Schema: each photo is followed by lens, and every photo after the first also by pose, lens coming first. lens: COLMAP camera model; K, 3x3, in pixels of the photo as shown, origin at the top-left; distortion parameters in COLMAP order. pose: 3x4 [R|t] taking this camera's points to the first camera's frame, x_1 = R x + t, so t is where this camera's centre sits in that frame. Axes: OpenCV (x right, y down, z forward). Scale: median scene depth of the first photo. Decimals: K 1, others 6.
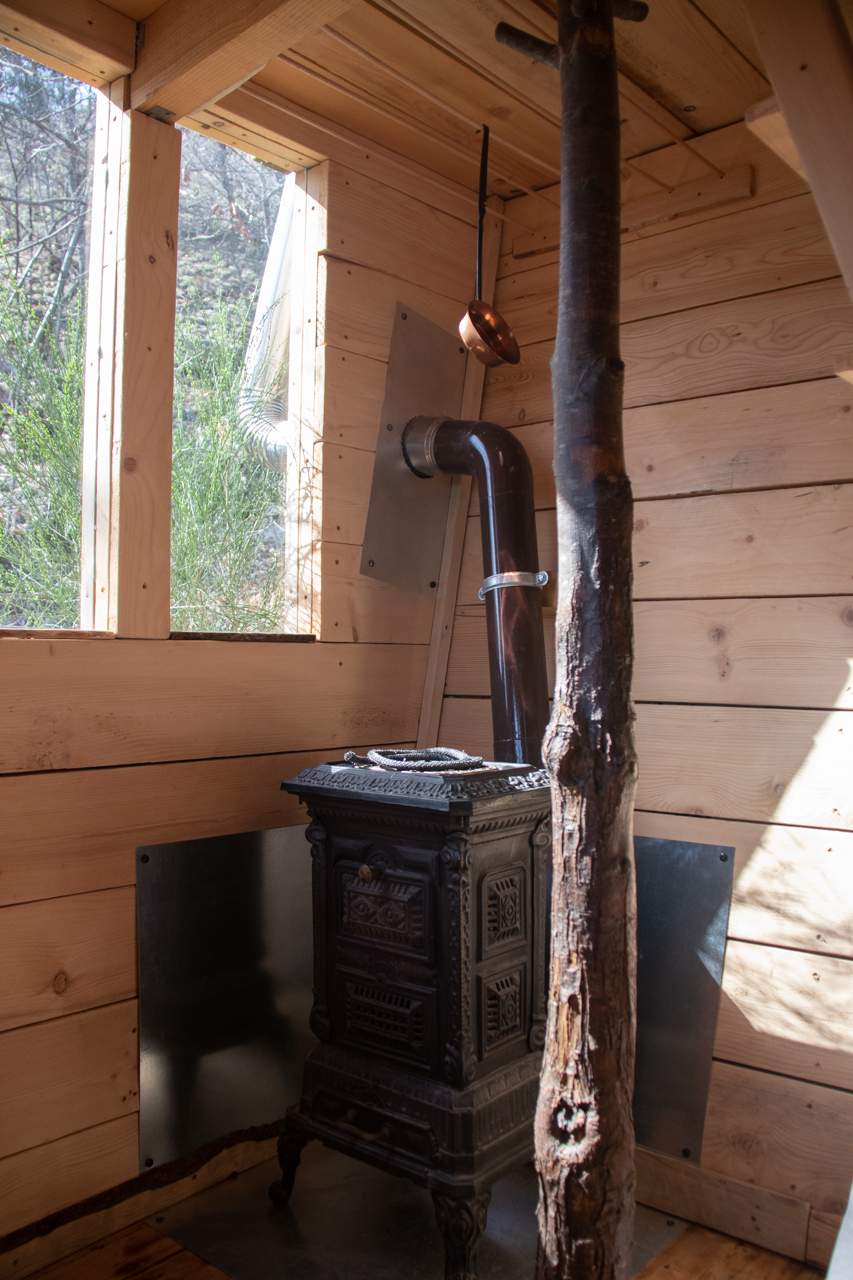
lens RADIAL K [[1050.9, 0, 429.3], [0, 1050.9, 646.9], [0, 0, 1]] dist [-0.190972, 0.148579]
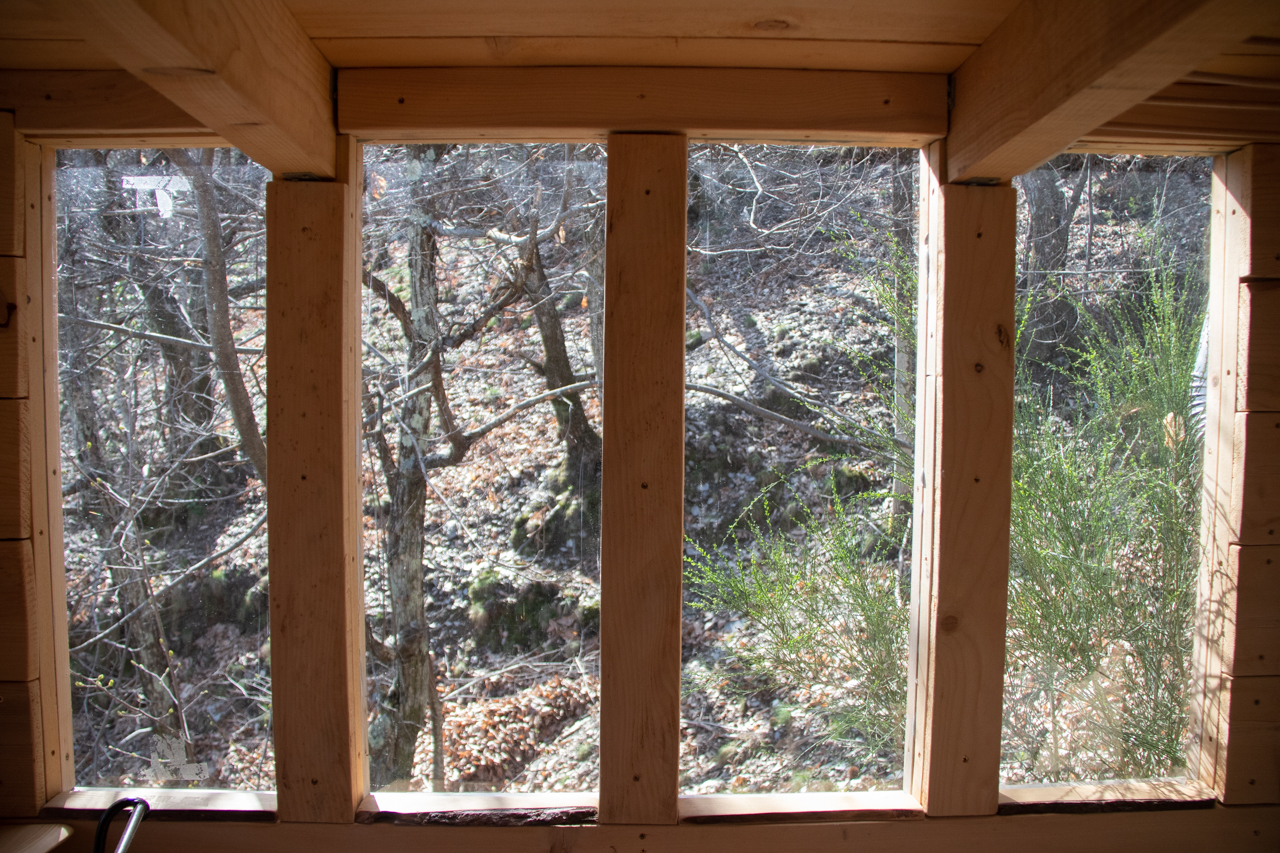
lens RADIAL K [[1050.9, 0, 635.1], [0, 1050.9, 423.5], [0, 0, 1]] dist [-0.190972, 0.148579]
pose [[0.672876, 0.030649, -0.739120, 0.131724], [-0.000024, 0.999142, 0.041409, -0.314824], [0.739756, -0.027846, 0.672299, 0.199905]]
